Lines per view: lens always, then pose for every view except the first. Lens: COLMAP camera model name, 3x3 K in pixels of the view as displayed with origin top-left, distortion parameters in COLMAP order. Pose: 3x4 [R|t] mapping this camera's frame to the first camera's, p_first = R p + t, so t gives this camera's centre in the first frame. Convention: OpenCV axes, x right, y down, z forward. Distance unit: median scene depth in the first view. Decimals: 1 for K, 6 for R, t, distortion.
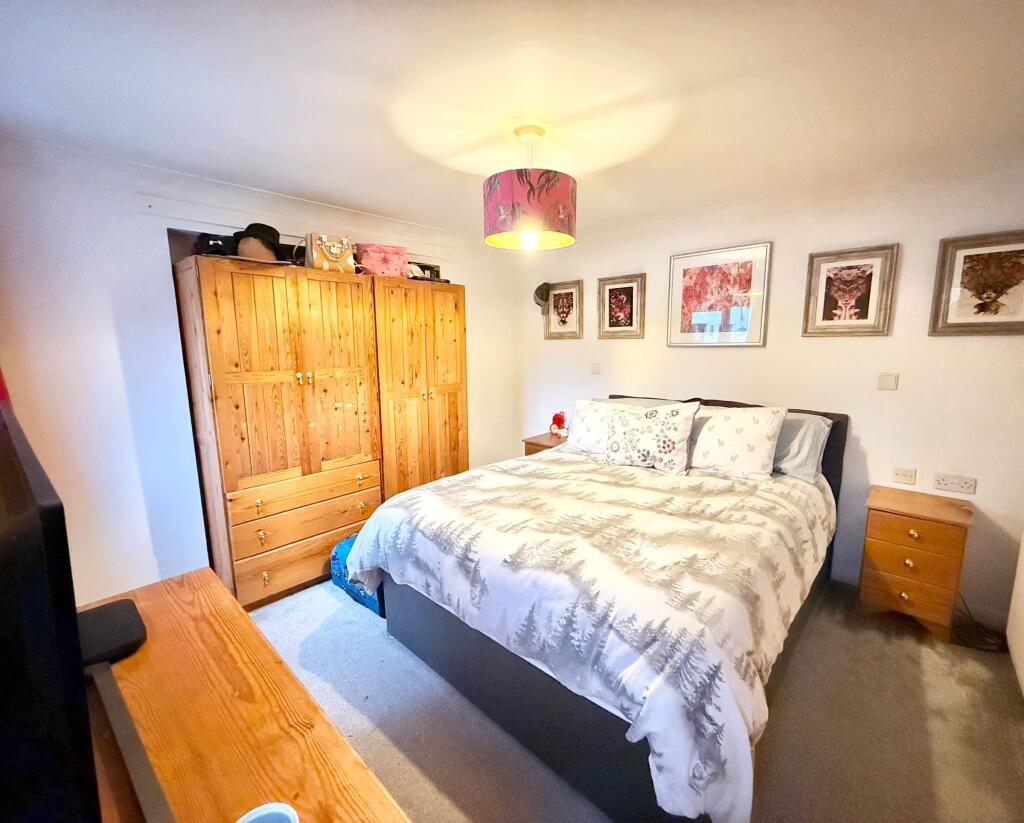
lens RADIAL K [[440.5, 0, 513.8], [0, 440.5, 408.8], [0, 0, 1]] dist [-0.001994, -0.000184]
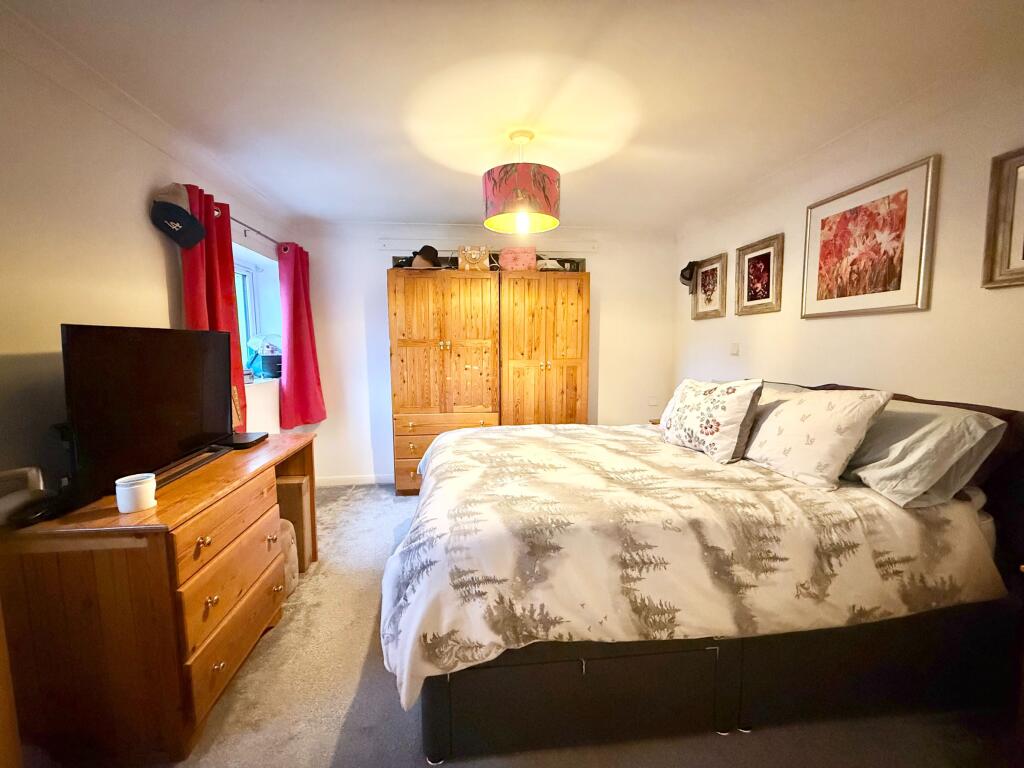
lens RADIAL K [[408.5, 0, 508.4], [0, 408.5, 382.4], [0, 0, 1]] dist [-0.002001, 0.000072]
pose [[0.745650, 0.065735, -0.663087, 0.541846], [-0.103586, 0.994459, -0.017899, 0.050025], [0.658237, 0.082033, 0.748328, 0.124853]]
